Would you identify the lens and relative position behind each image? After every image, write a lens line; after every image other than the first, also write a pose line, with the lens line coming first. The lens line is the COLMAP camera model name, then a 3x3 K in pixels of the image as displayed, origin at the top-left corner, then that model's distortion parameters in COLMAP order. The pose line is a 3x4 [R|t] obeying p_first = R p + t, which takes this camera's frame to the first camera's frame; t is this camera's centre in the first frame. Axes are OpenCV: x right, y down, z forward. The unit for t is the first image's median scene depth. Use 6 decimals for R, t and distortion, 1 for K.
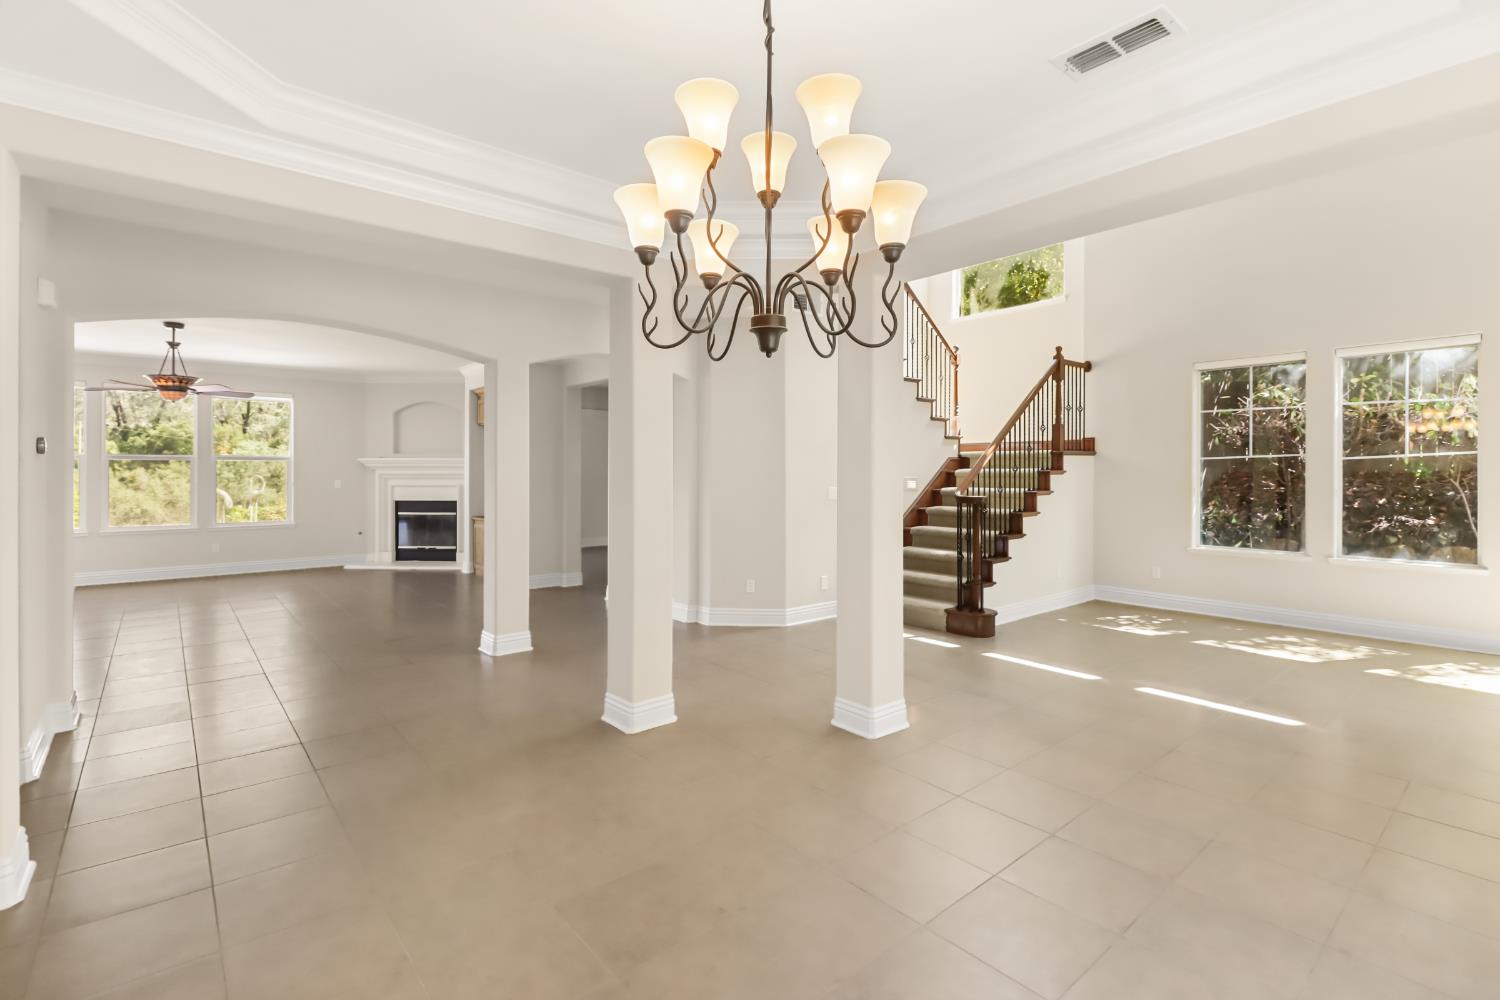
lens RADIAL K [[696.2, 0, 757.0], [0, 696.2, 471.8], [0, 0, 1]] dist [0.001392, 0.000119]
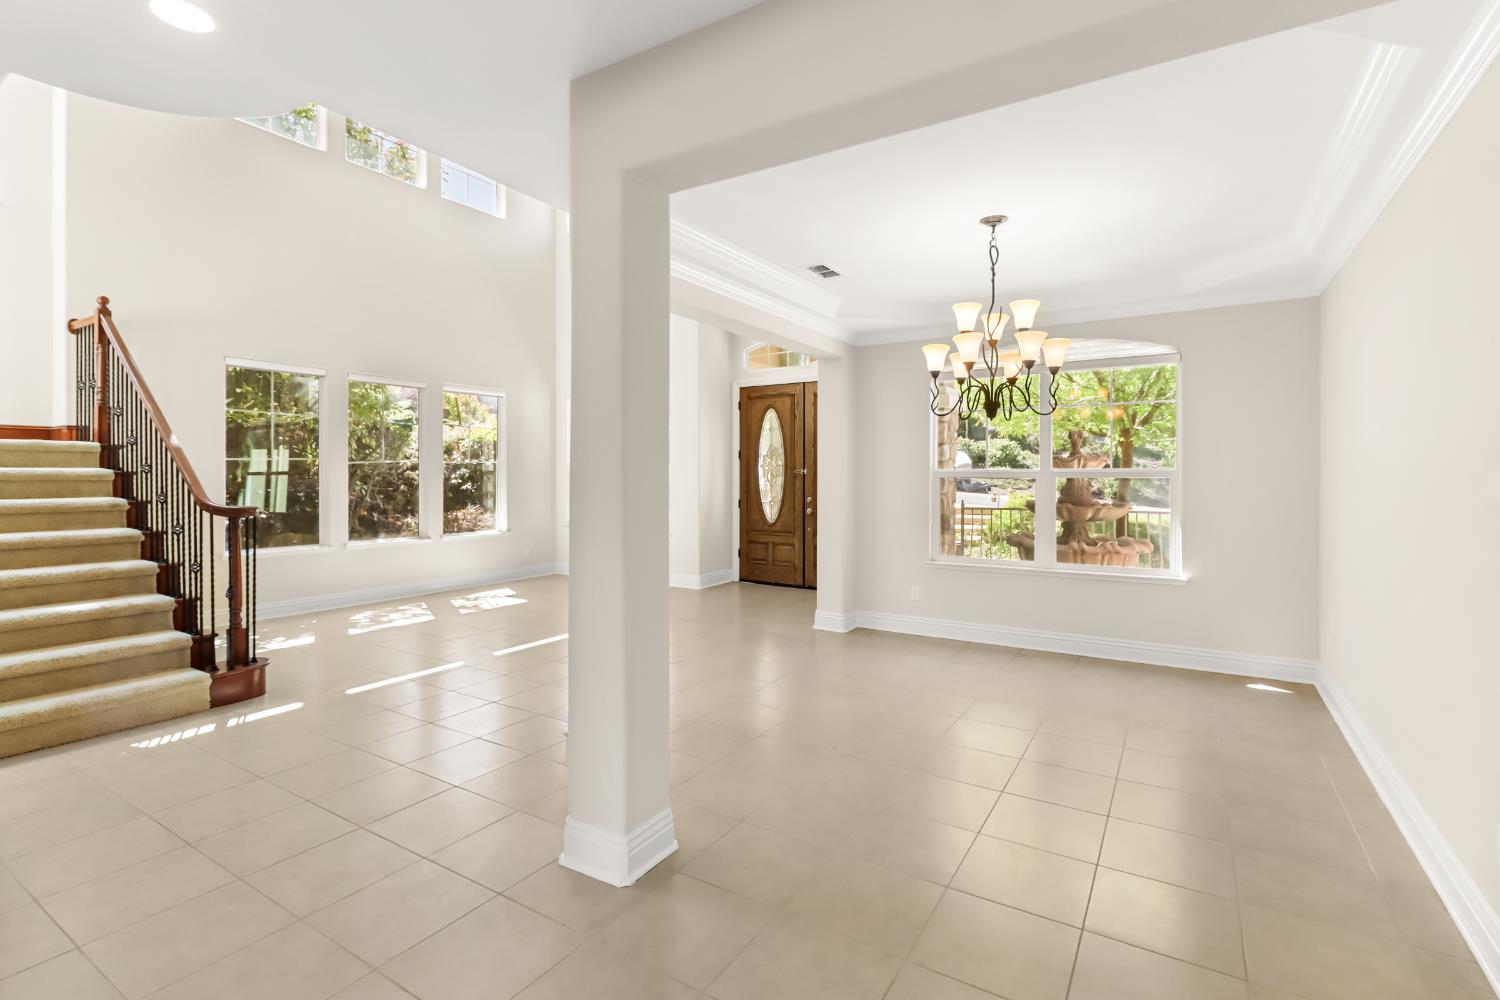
lens RADIAL K [[681.7, 0, 759.5], [0, 681.7, 478.1], [0, 0, 1]] dist [0.001146, -0.000065]
pose [[-0.310230, -0.006328, 0.950640, -0.439610], [-0.001223, 0.999980, 0.006258, -0.000859], [-0.950661, 0.000779, -0.310232, 0.582847]]
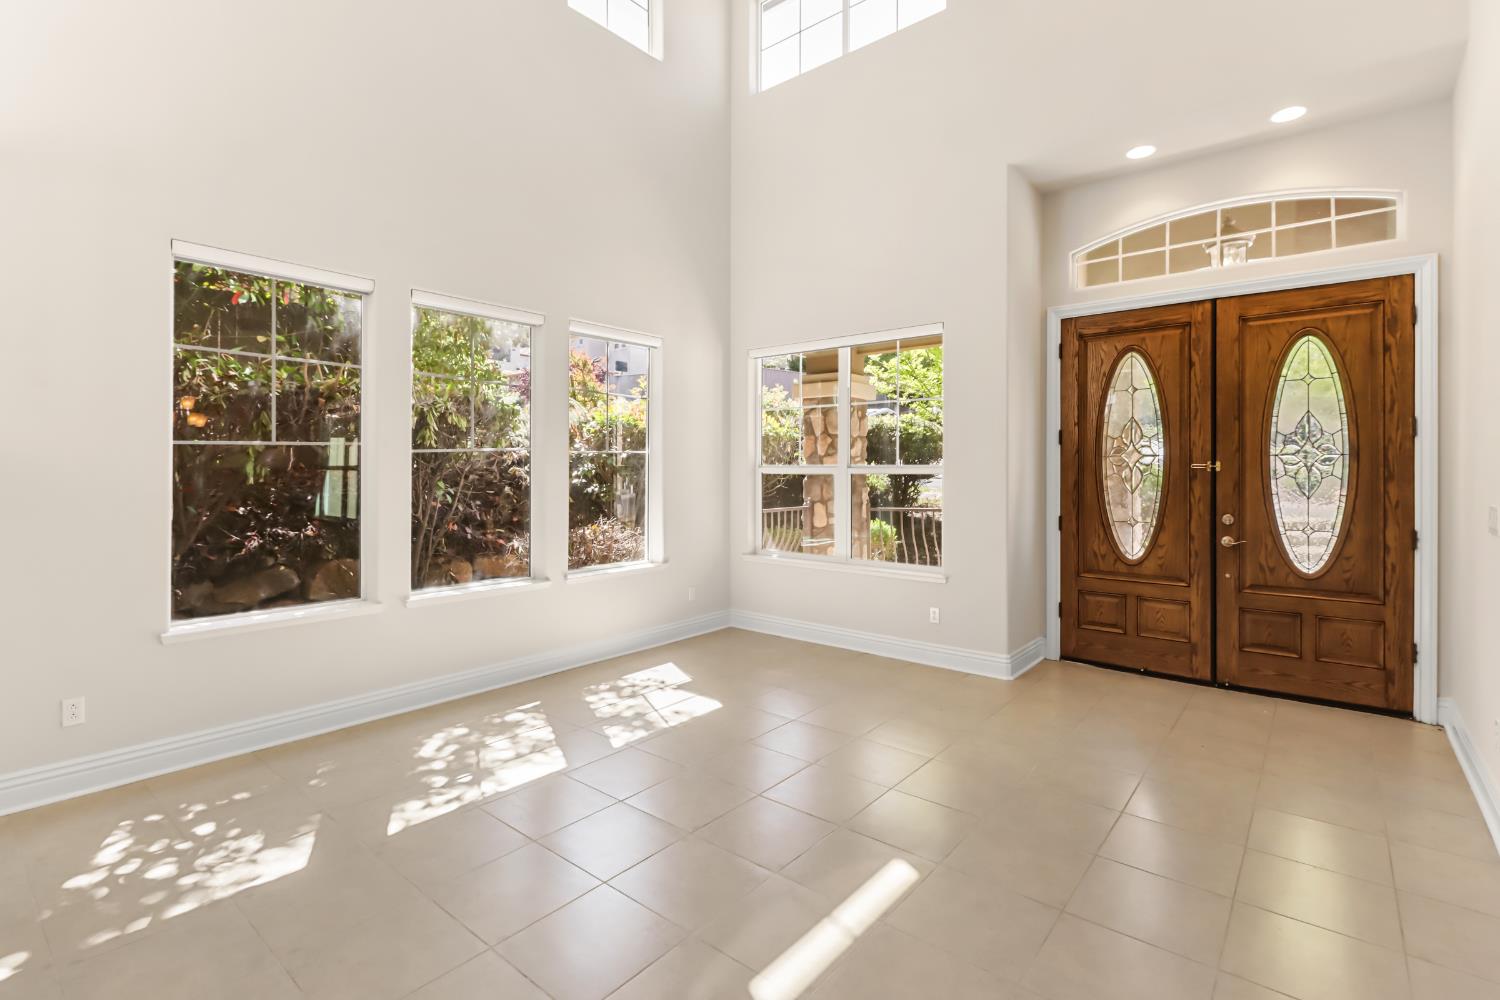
lens RADIAL K [[696.2, 0, 757.0], [0, 696.2, 471.8], [0, 0, 1]] dist [0.001392, 0.000119]
pose [[-0.173247, -0.002031, 0.984876, 0.088598], [-0.001593, 0.999997, 0.001782, -0.000544], [-0.984877, -0.001260, -0.173249, 0.667219]]
